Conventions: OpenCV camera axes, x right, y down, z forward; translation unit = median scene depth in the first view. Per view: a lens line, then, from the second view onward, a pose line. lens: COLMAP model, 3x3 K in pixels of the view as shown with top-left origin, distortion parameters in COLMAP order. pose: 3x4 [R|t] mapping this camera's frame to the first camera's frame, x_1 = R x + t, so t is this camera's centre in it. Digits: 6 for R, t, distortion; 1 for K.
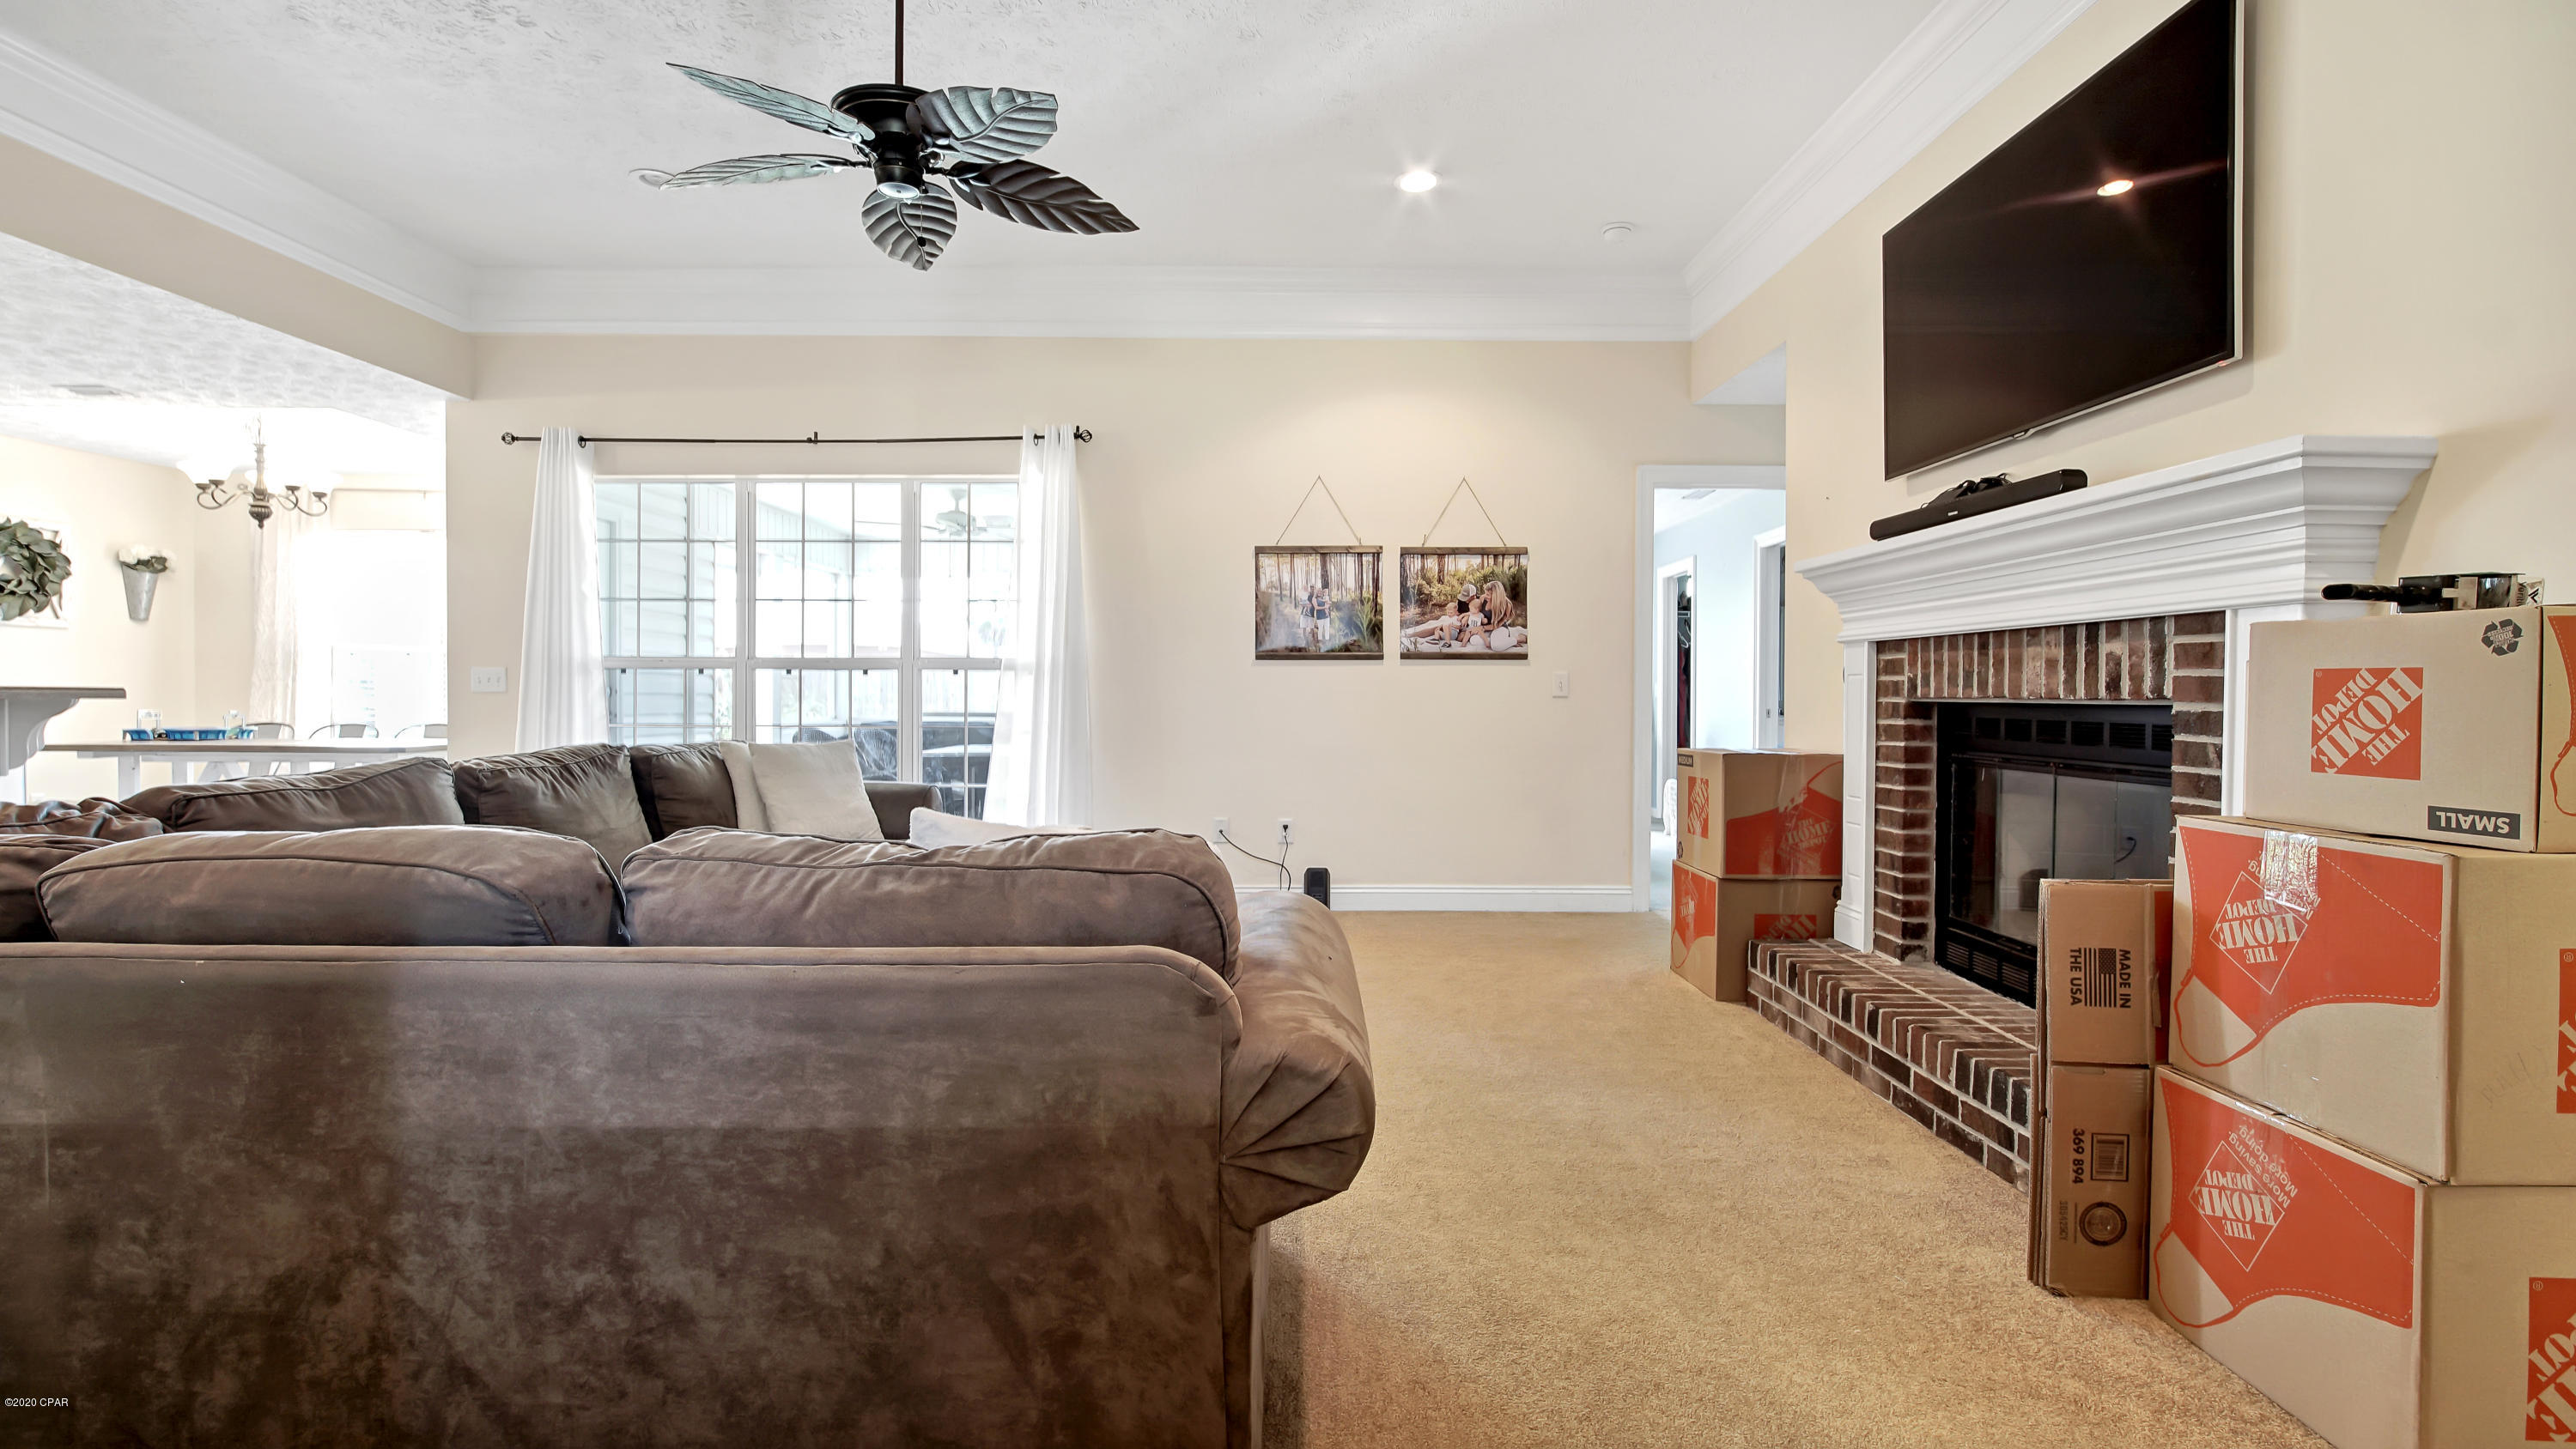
lens RADIAL K [[1180.5, 0, 1287.6], [0, 1180.5, 694.3], [0, 0, 1]] dist [0.000817, 0.000369]
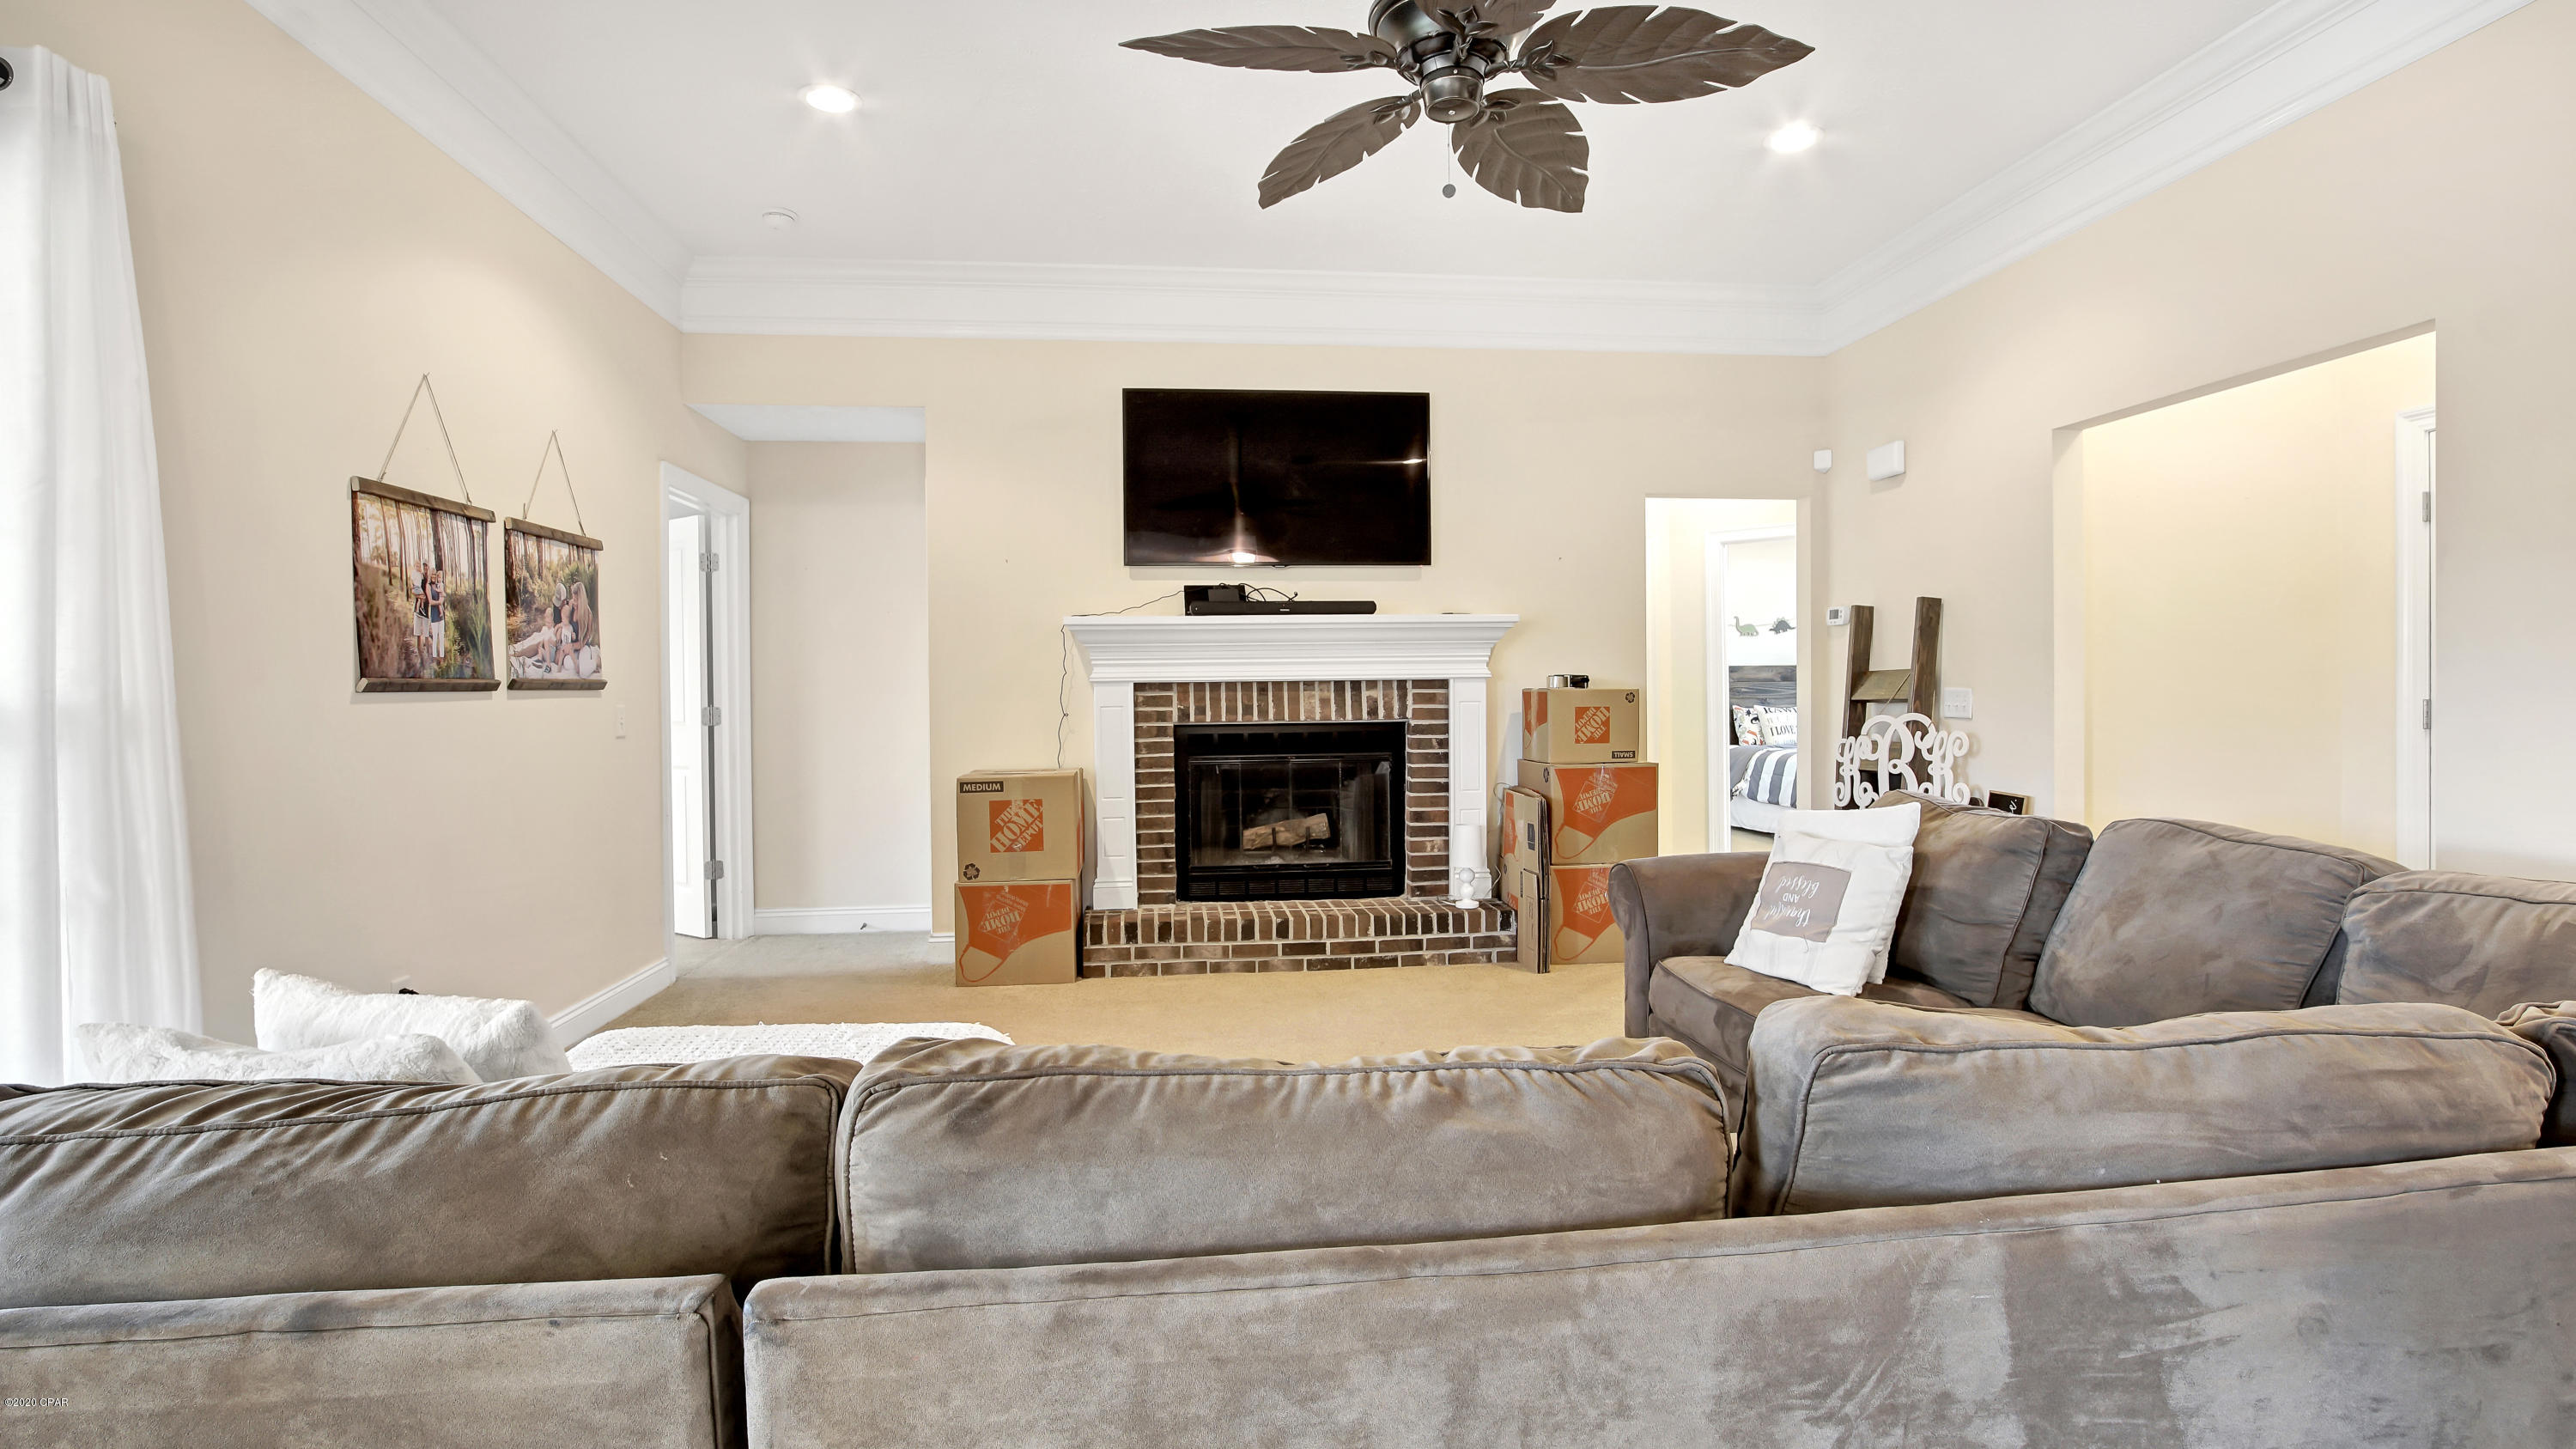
lens RADIAL K [[1180.9, 0, 1287.6], [0, 1180.9, 694.3], [0, 0, 1]] dist [0.000817, 0.000369]
pose [[-0.107130, -0.008218, 0.994211, -0.597462], [0.012530, 0.999875, 0.009615, -0.028124], [-0.994166, 0.013488, -0.107013, 0.643675]]
